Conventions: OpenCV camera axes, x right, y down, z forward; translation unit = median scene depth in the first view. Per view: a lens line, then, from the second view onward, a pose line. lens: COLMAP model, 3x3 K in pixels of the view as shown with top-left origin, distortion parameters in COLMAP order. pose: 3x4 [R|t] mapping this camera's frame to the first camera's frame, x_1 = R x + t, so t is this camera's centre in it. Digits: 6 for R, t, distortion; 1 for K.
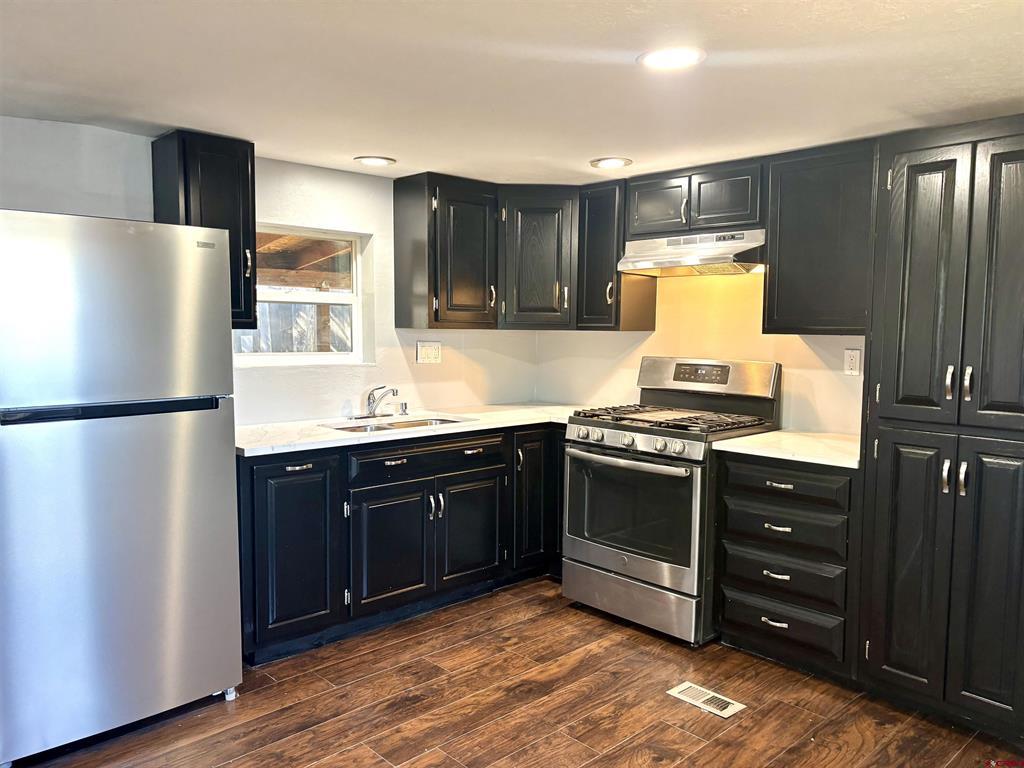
lens RADIAL K [[765.4, 0, 512.0], [0, 765.4, 384.0], [0, 0, 1]] dist [0.145167, -0.364839]
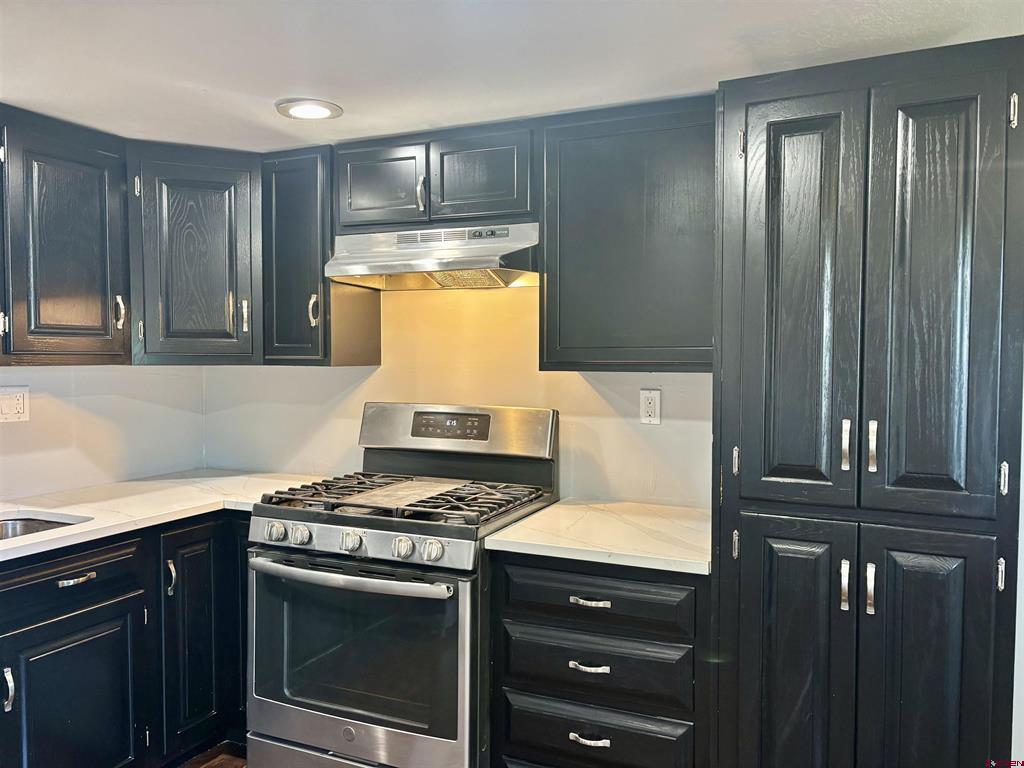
lens RADIAL K [[767.2, 0, 524.3], [0, 767.2, 385.9], [0, 0, 1]] dist [0.052073, -0.061467]
pose [[0.920573, -0.023239, 0.389879, 0.035495], [0.035519, 0.999073, -0.024316, -0.032276], [-0.388953, 0.036233, 0.920545, 0.340148]]
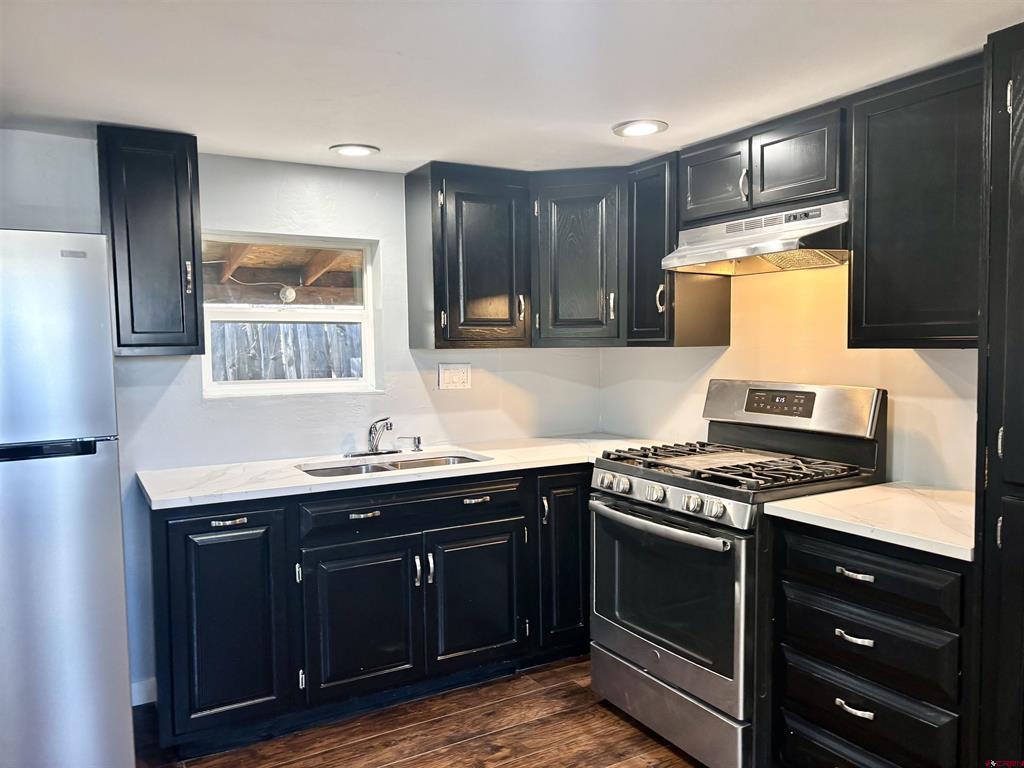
lens RADIAL K [[770.2, 0, 508.2], [0, 770.2, 386.4], [0, 0, 1]] dist [0.050356, -0.054193]
pose [[0.972676, -0.007449, -0.232047, 0.174513], [0.003214, 0.999821, -0.018625, -0.016898], [0.232144, 0.017370, 0.972526, 0.226440]]
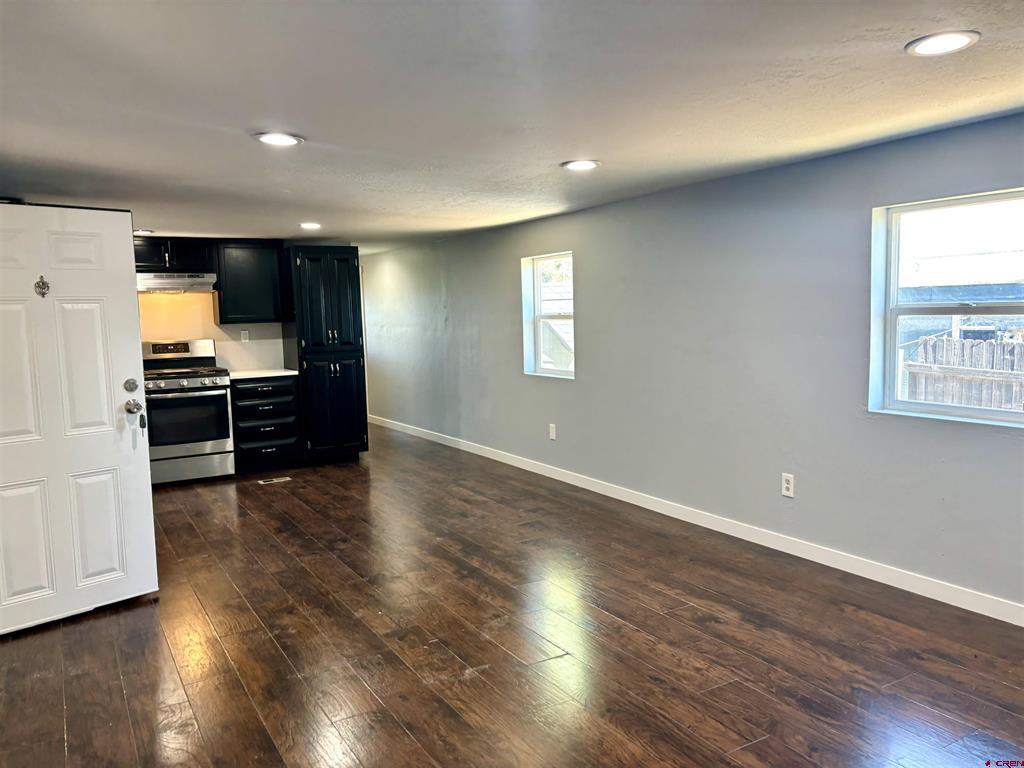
lens RADIAL K [[770.2, 0, 508.2], [0, 770.2, 386.4], [0, 0, 1]] dist [0.050356, -0.054193]
pose [[0.223960, -0.110226, 0.968345, -1.419774], [0.108278, 0.990247, 0.087676, 0.000773], [-0.968565, 0.085215, 0.233710, -0.191845]]
